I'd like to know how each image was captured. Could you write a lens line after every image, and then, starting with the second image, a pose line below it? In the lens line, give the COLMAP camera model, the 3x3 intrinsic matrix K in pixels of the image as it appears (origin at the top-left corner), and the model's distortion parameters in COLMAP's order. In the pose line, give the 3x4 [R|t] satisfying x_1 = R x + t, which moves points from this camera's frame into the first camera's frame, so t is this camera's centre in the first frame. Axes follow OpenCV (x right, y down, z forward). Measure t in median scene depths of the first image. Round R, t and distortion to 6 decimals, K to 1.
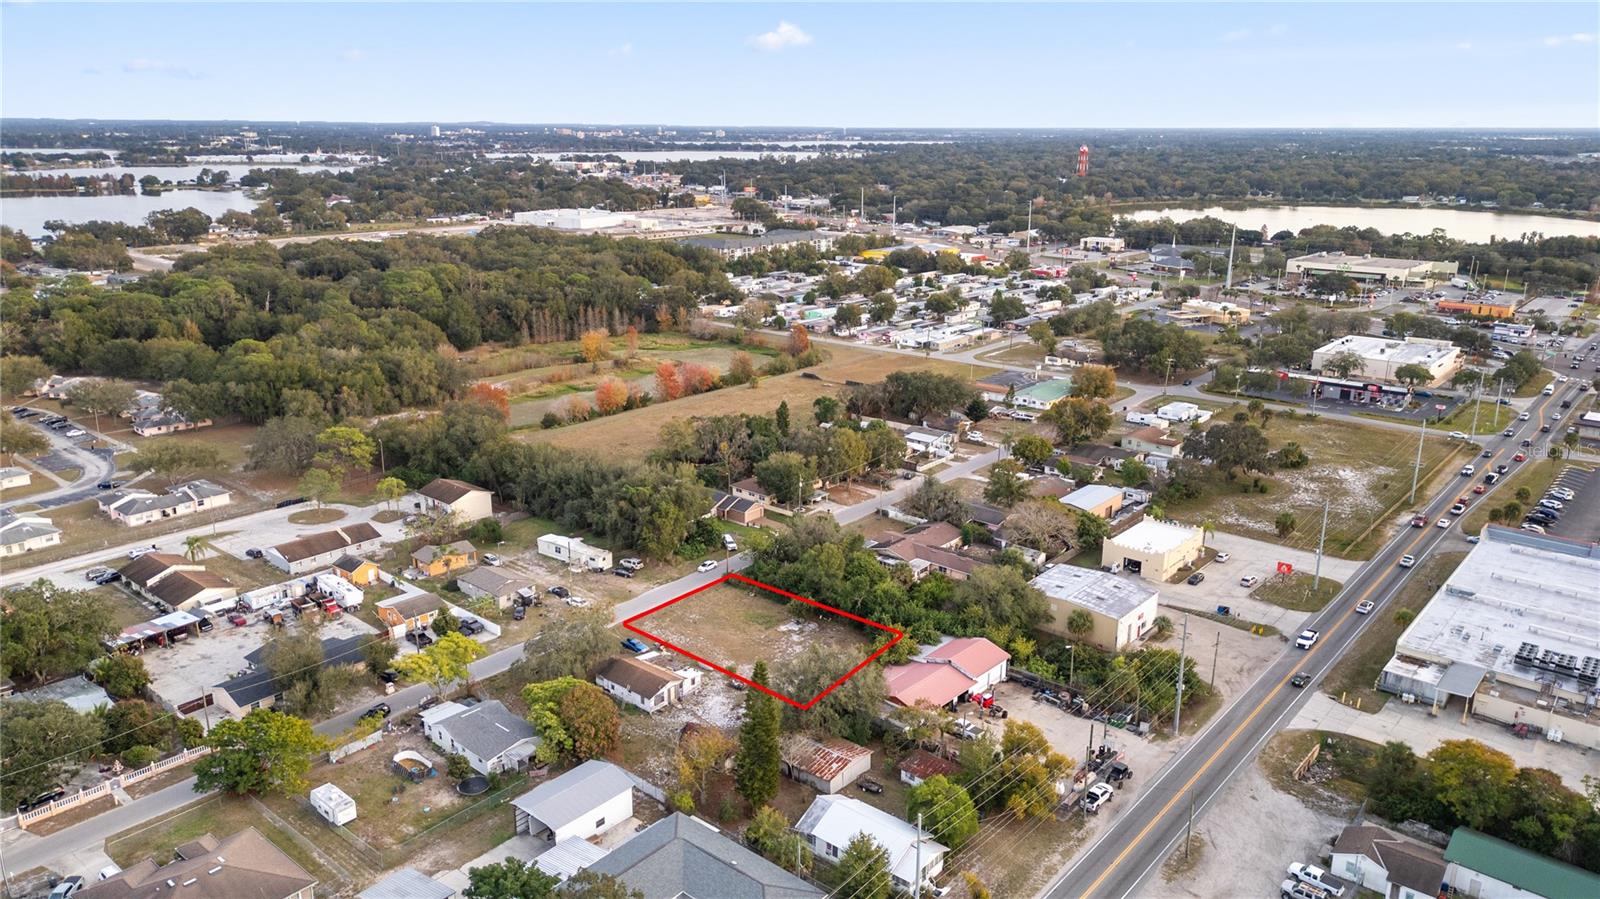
lens RADIAL K [[1107.9, 0, 800.0], [0, 1107.9, 449.5], [0, 0, 1]] dist [0.073652, -0.080644]
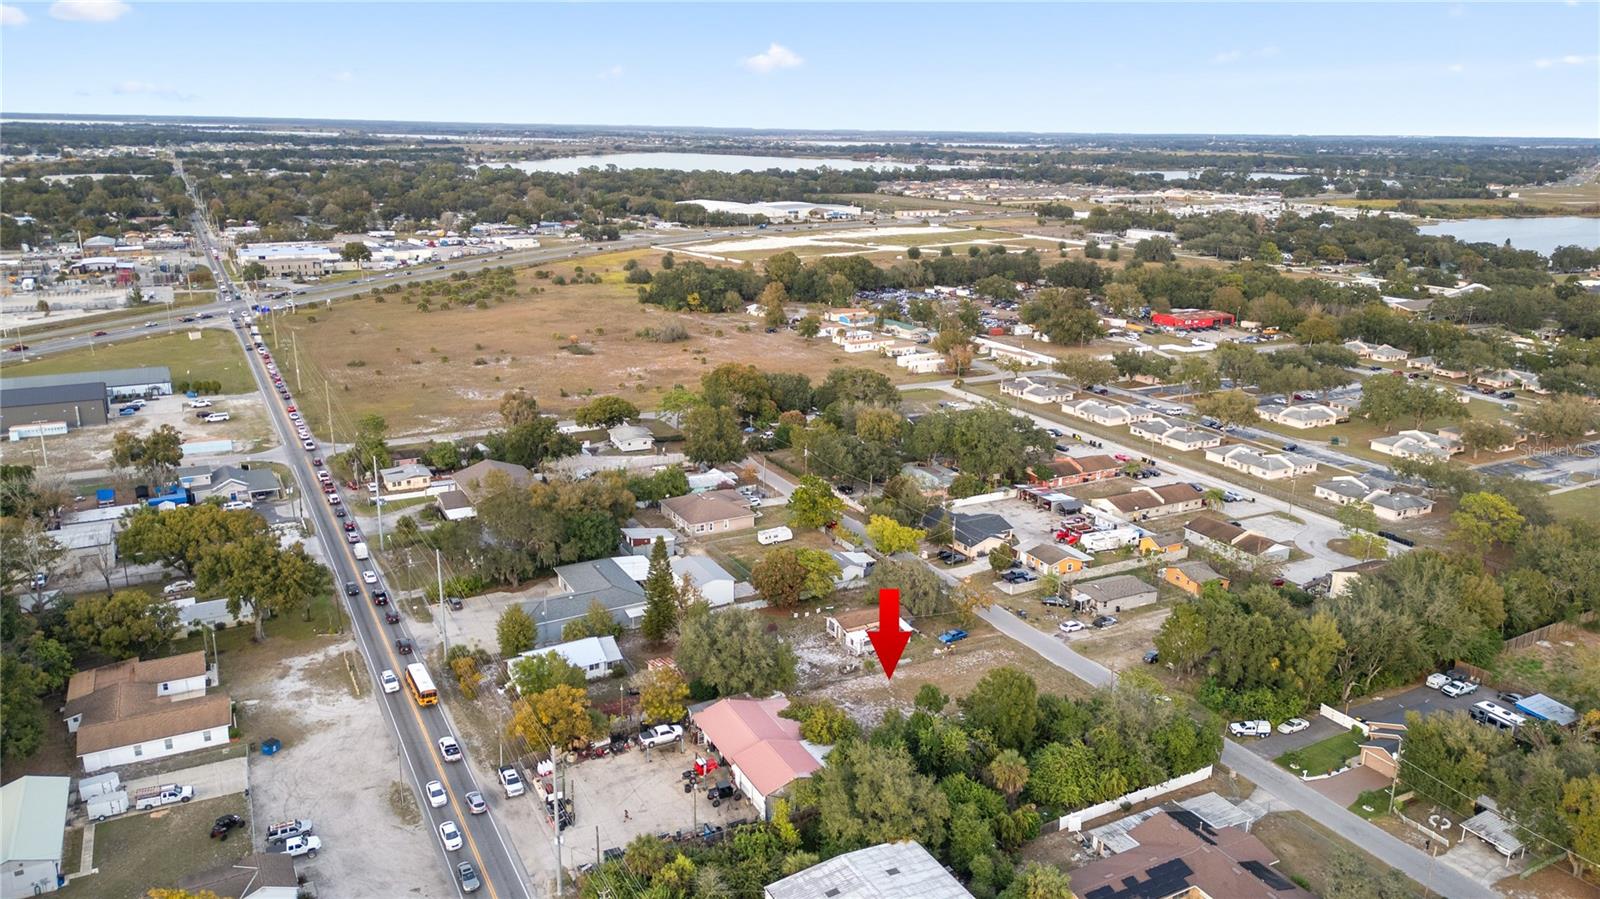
lens RADIAL K [[1107.9, 0, 800.0], [0, 1107.9, 449.5], [0, 0, 1]] dist [0.073652, -0.080644]
pose [[-0.359599, 0.246864, -0.899859, 0.585392], [-0.276528, 0.892854, 0.355448, -0.226988], [0.891191, 0.376655, -0.252805, 0.801116]]
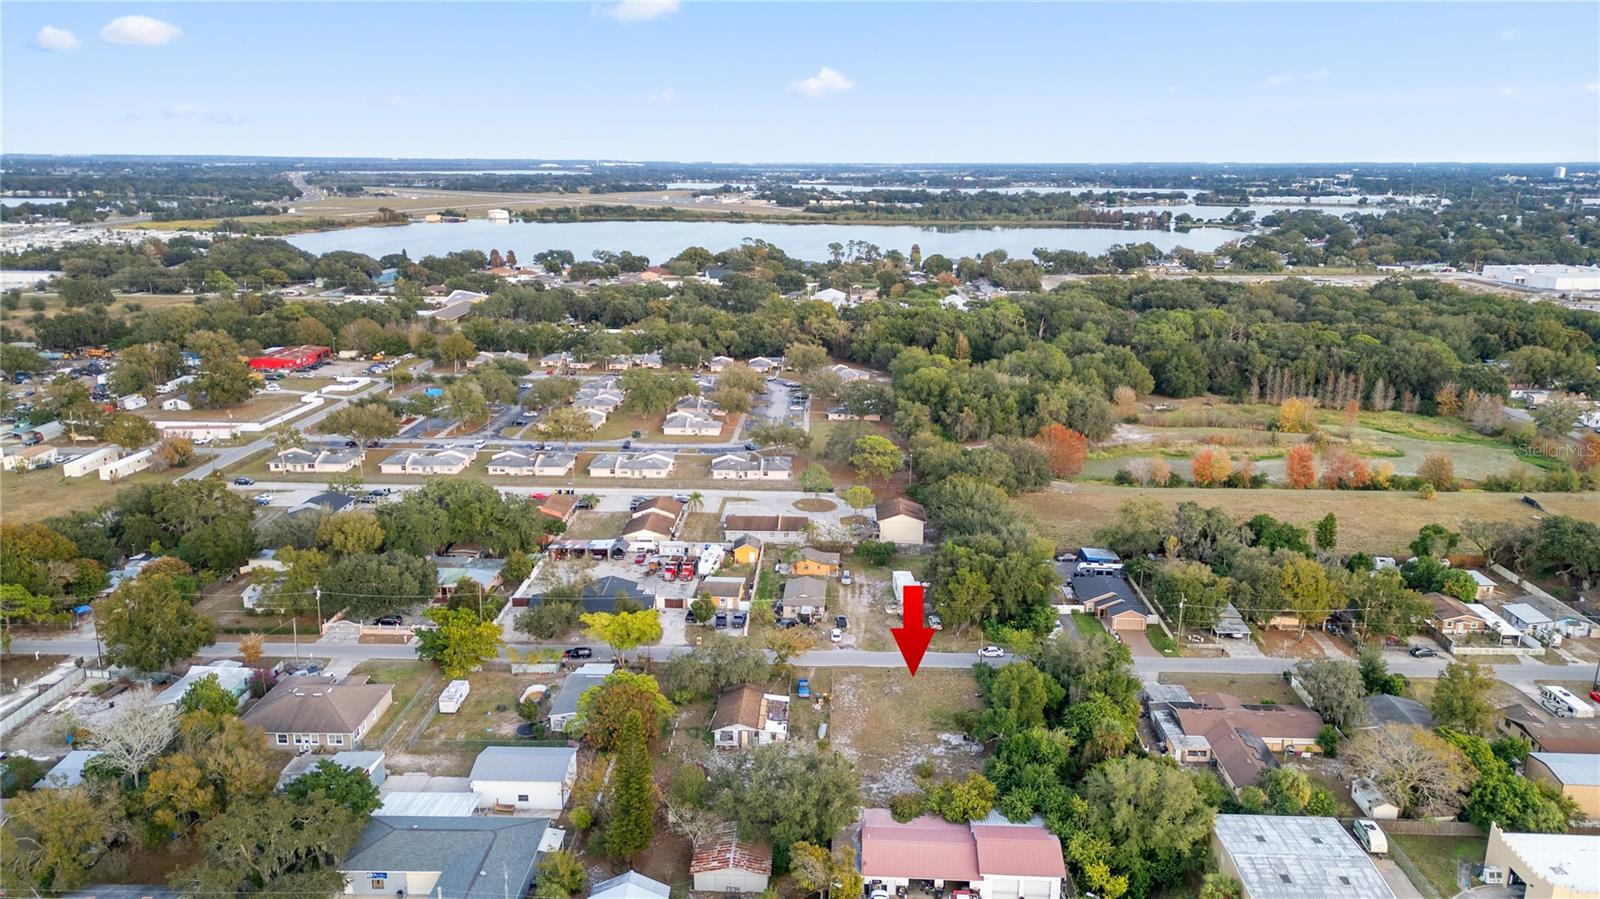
lens RADIAL K [[1107.9, 0, 800.0], [0, 1107.9, 449.5], [0, 0, 1]] dist [0.073652, -0.080644]
pose [[0.620747, 0.193746, -0.759695, 0.414631], [-0.220102, 0.973081, 0.068321, -0.071018], [0.752482, 0.124801, 0.646681, 0.253791]]
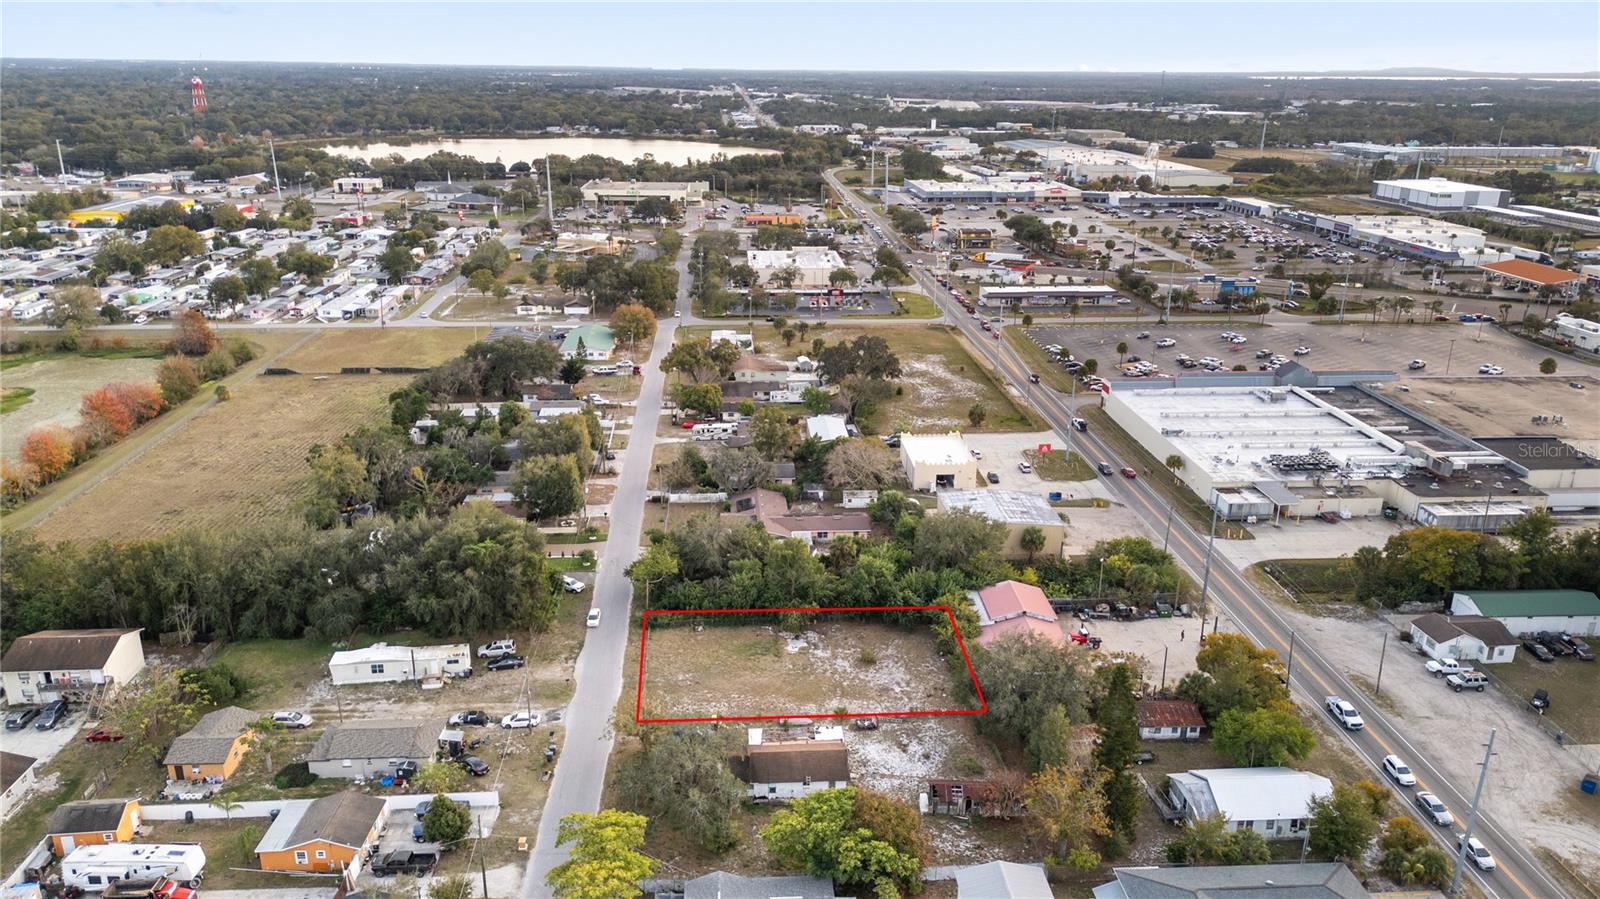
lens RADIAL K [[1107.9, 0, 800.0], [0, 1107.9, 449.5], [0, 0, 1]] dist [0.073652, -0.080644]
pose [[0.713489, -0.224360, 0.663774, -0.411861], [0.189016, 0.973857, 0.125997, -0.068406], [-0.674690, 0.035566, 0.737244, 0.295605]]
